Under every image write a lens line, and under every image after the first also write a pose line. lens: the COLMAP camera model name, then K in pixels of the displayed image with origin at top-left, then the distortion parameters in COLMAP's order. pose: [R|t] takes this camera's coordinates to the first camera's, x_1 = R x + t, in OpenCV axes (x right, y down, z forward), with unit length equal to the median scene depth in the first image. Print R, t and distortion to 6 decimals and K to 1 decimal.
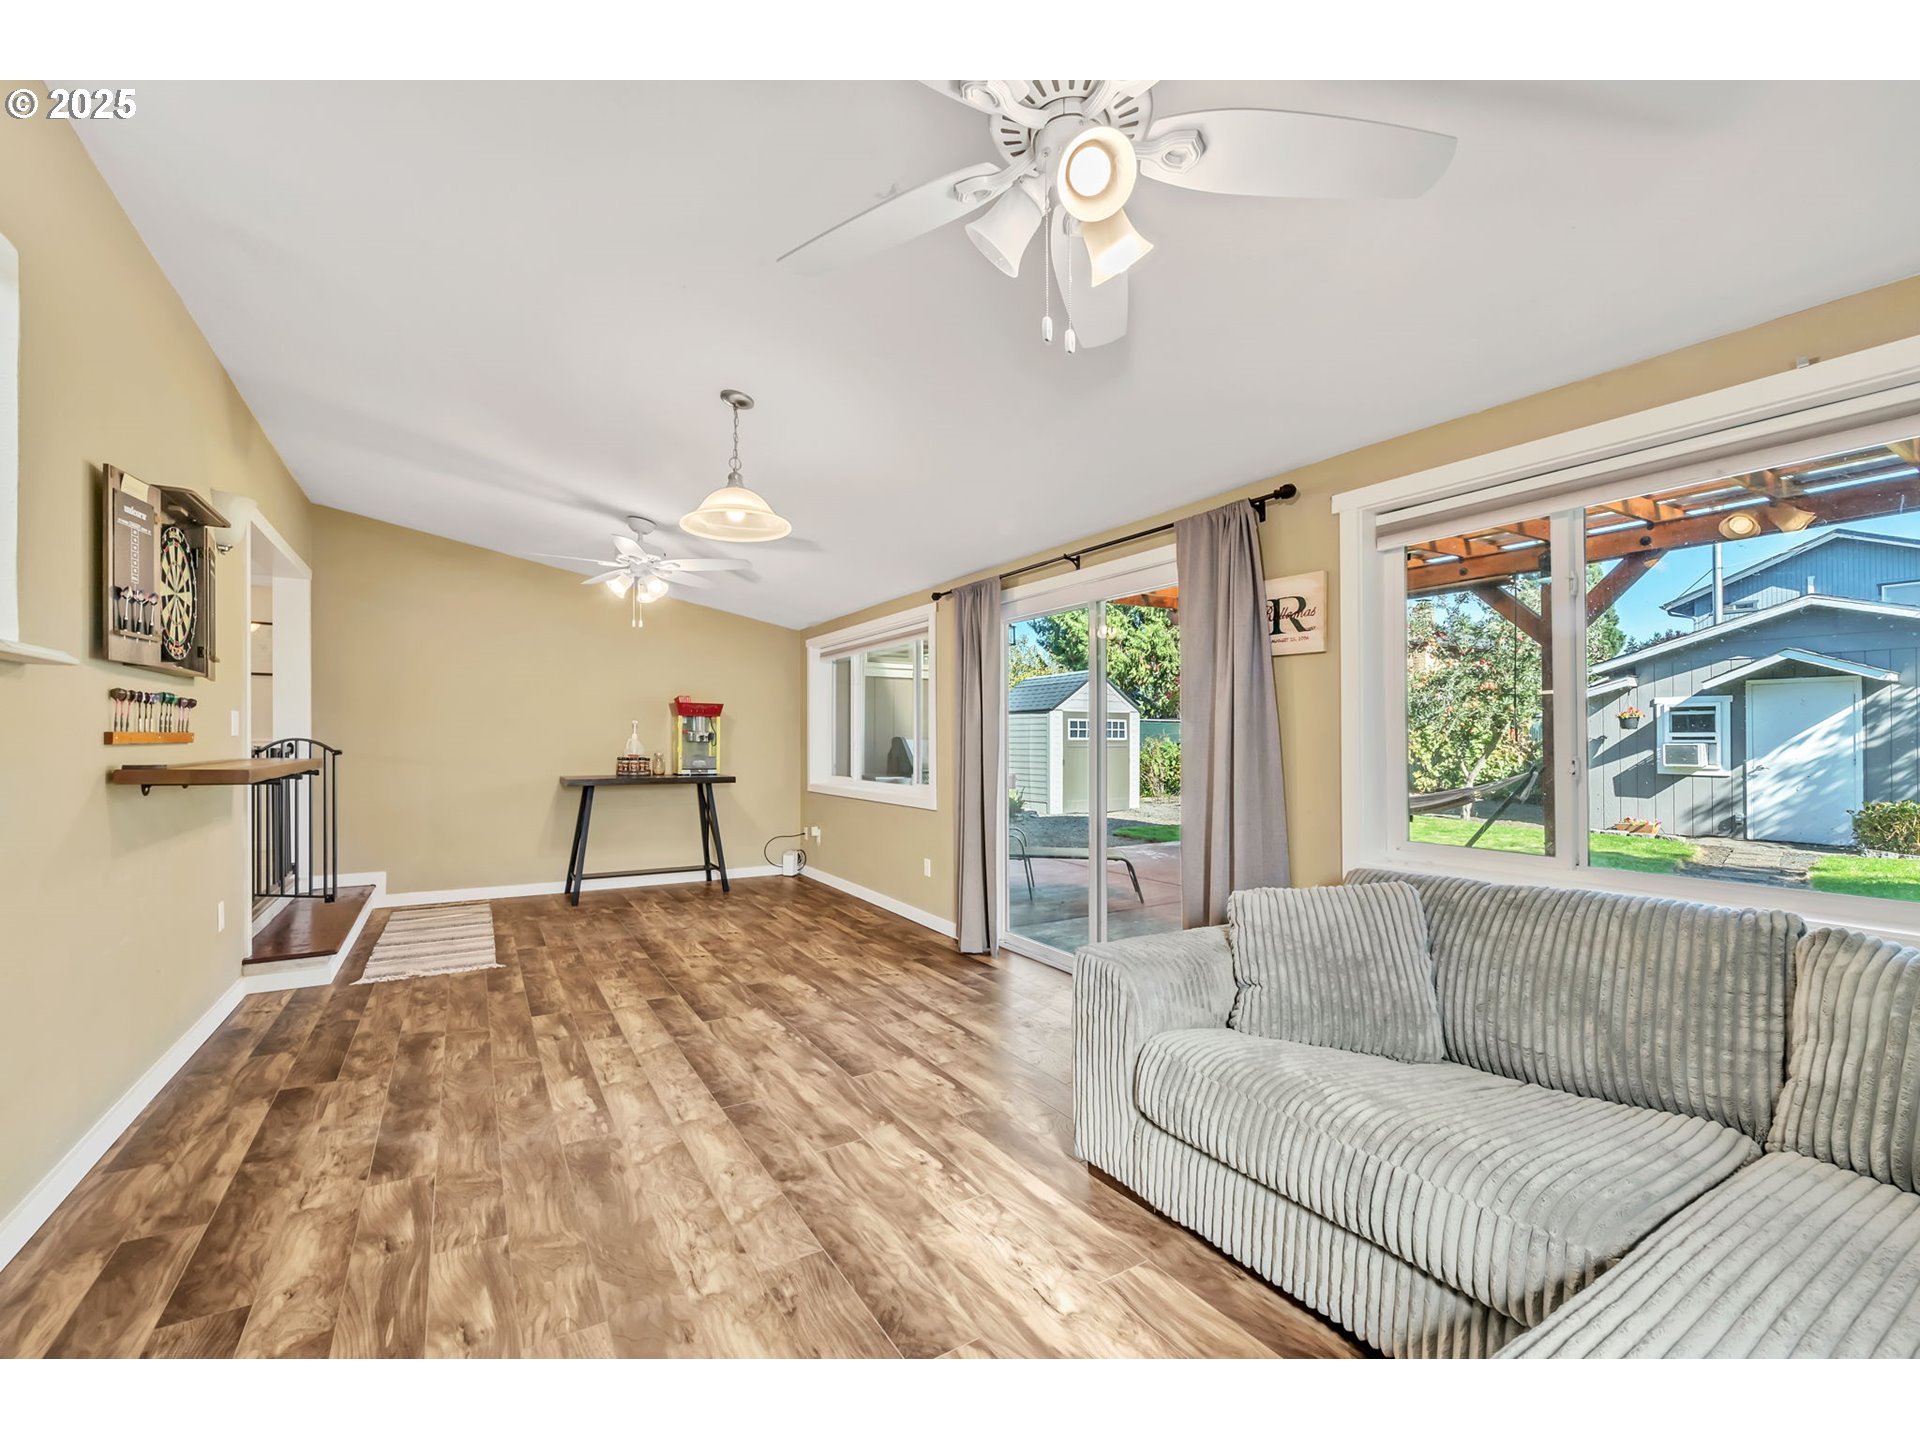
lens RADIAL K [[792.6, 0, 963.0], [0, 792.6, 734.9], [0, 0, 1]] dist [0.001080, -0.004122]
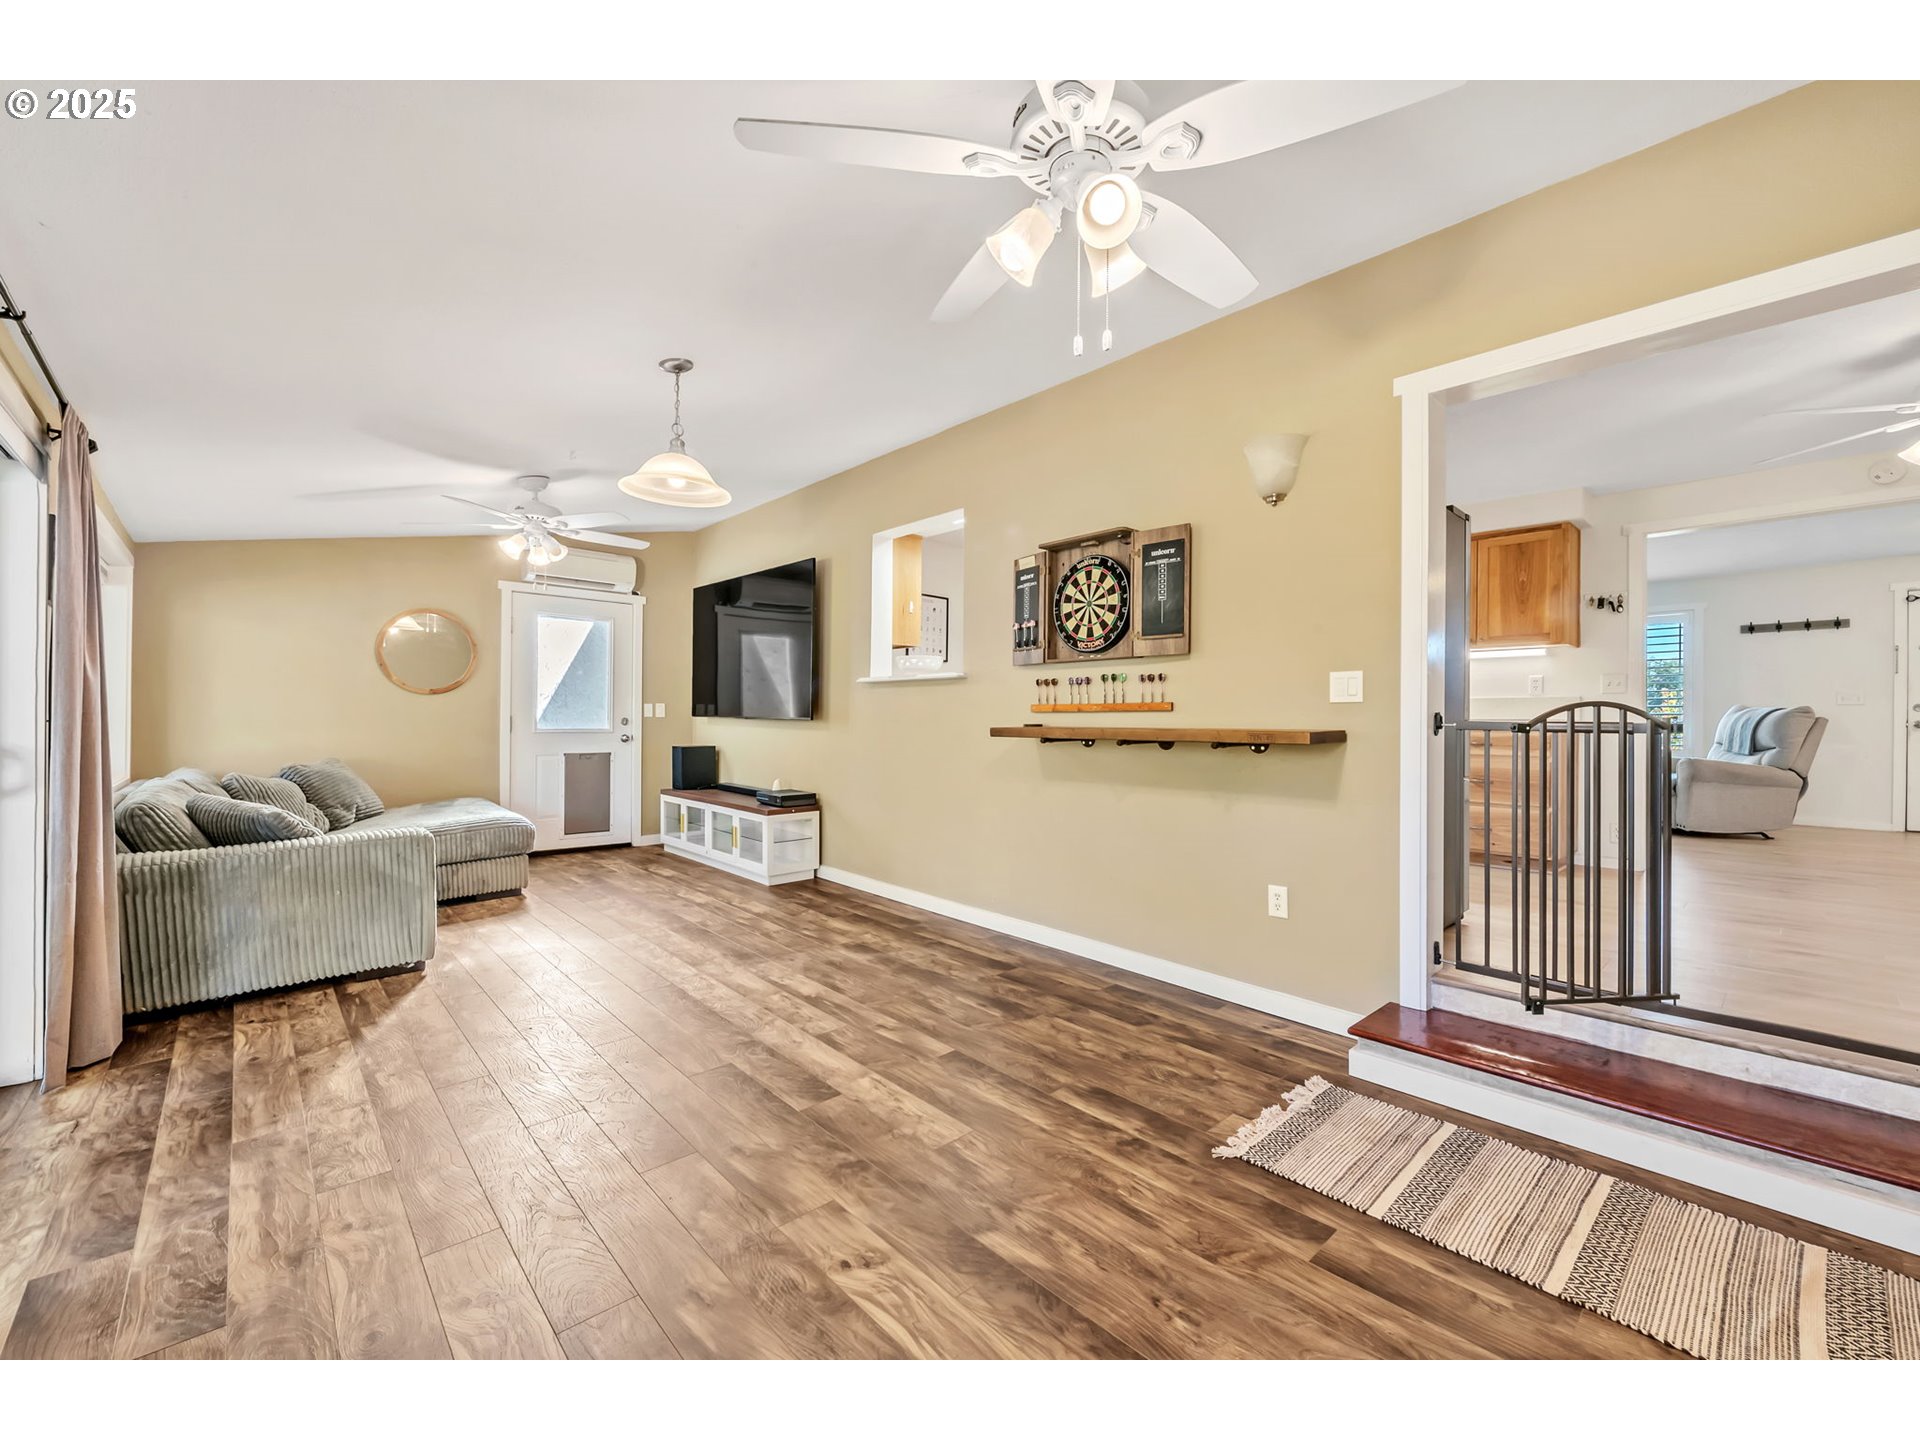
lens RADIAL K [[766.0, 0, 954.3], [0, 766.0, 725.7], [0, 0, 1]] dist [-0.001430, -0.002264]
pose [[-0.983809, -0.005116, -0.179145, -0.440578], [-0.005494, 0.999984, 0.001615, 0.029604], [0.179133, 0.002574, -0.983821, 1.927889]]
